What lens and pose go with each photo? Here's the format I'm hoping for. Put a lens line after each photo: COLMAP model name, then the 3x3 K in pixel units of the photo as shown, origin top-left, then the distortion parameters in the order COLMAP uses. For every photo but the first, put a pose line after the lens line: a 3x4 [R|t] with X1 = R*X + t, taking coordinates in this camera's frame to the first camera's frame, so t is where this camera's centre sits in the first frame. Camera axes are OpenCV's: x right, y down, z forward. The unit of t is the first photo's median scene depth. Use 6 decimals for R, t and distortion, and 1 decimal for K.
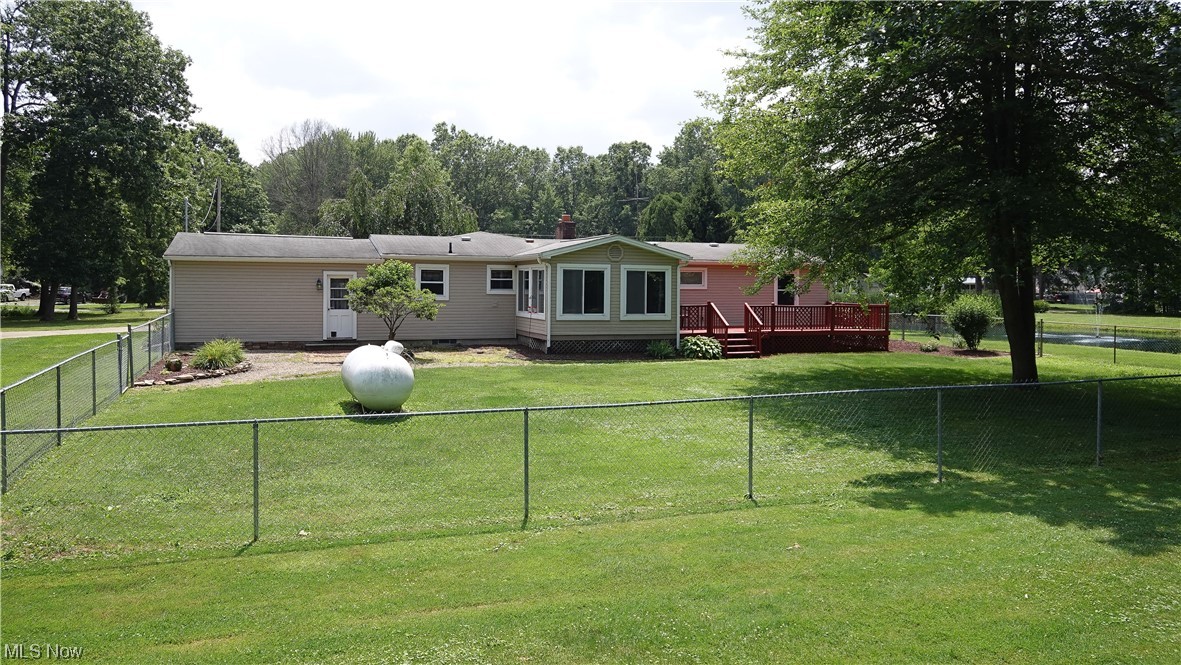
lens RADIAL K [[850.5, 0, 590.5], [0, 850.5, 314.5], [0, 0, 1]] dist [-0.000987, 0.000077]
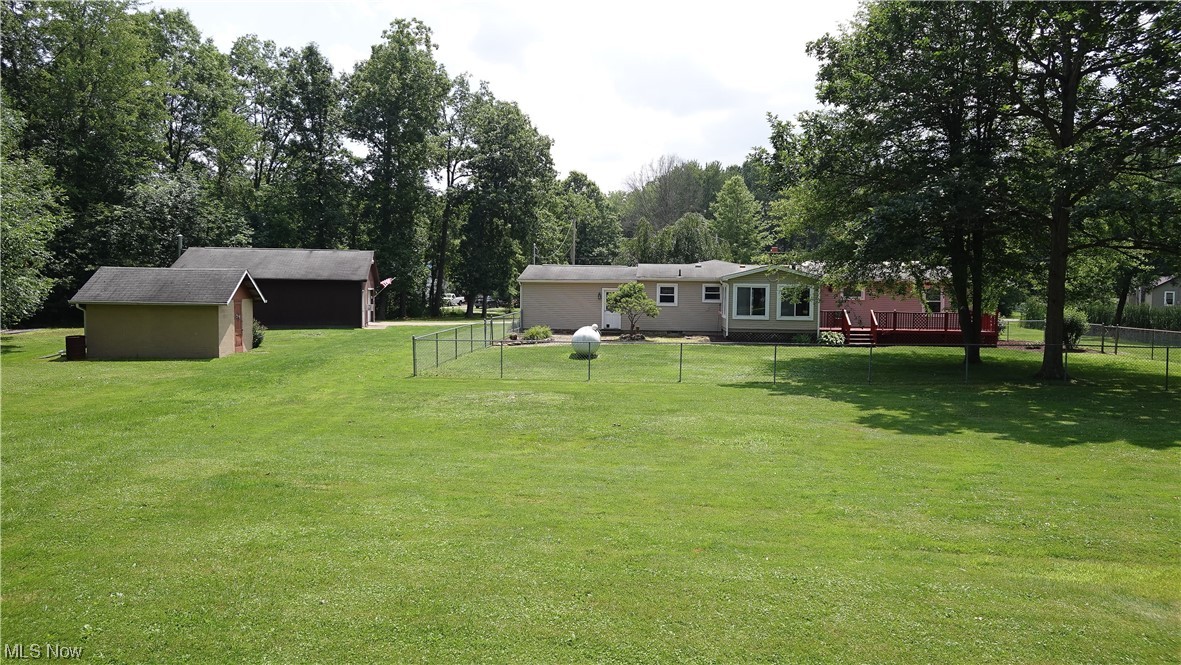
lens RADIAL K [[855.7, 0, 590.7], [0, 855.7, 352.8], [0, 0, 1]] dist [-0.001240, -0.000528]
pose [[0.903754, 0.032674, -0.426802, 0.363281], [-0.018290, 0.999119, 0.037758, 0.012583], [0.427660, -0.026318, 0.903556, -0.500486]]
